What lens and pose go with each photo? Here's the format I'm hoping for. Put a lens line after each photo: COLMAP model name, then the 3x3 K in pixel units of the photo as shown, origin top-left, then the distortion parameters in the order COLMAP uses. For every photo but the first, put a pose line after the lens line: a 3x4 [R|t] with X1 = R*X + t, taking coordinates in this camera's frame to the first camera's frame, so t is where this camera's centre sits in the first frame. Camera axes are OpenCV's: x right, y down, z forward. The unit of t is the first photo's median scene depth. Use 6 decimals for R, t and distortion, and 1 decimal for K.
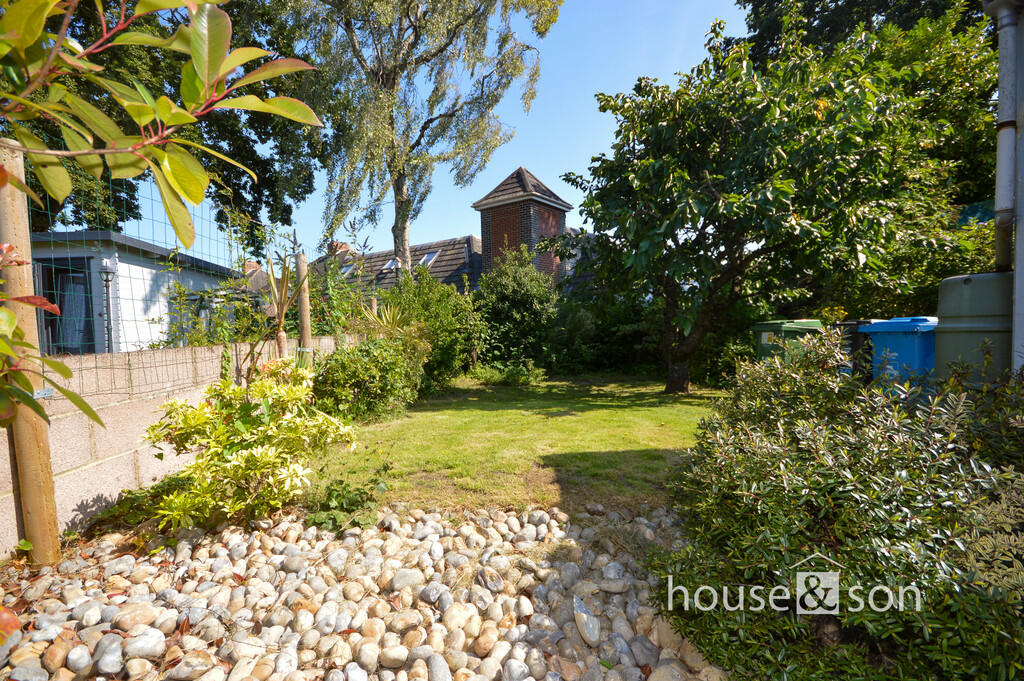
lens RADIAL K [[458.0, 0, 511.8], [0, 458.0, 343.3], [0, 0, 1]] dist [-0.000759, -0.000068]
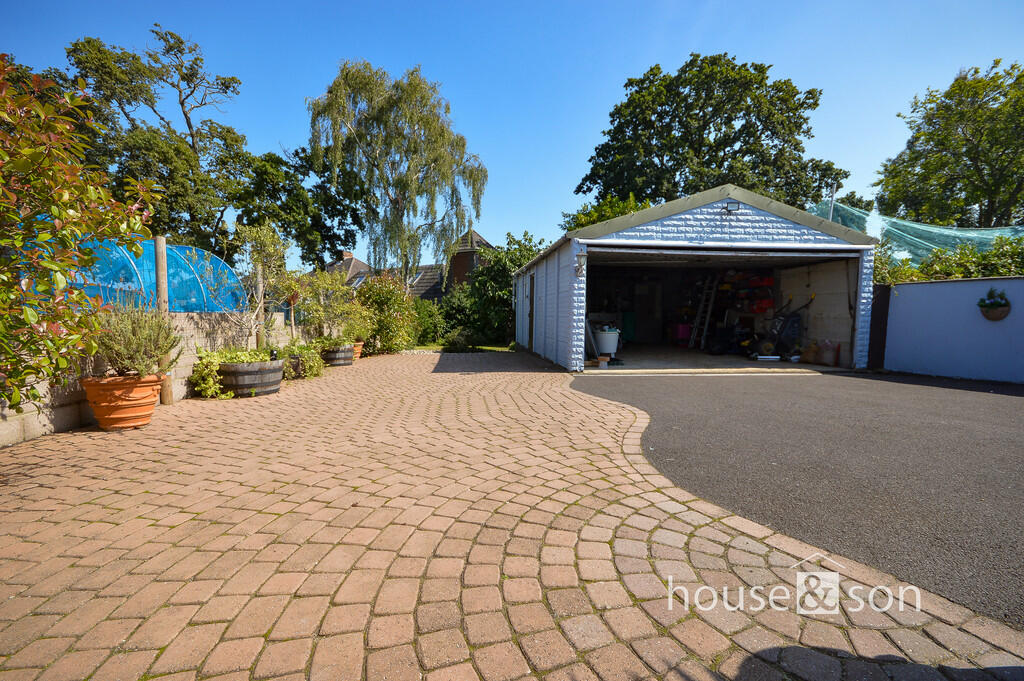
lens RADIAL K [[458.0, 0, 511.8], [0, 458.0, 343.3], [0, 0, 1]] dist [-0.000759, -0.000068]
pose [[0.999600, 0.012125, 0.025537, 0.202051], [-0.012895, 0.999460, 0.030213, -0.000944], [-0.025157, -0.030531, 0.999217, -1.158292]]
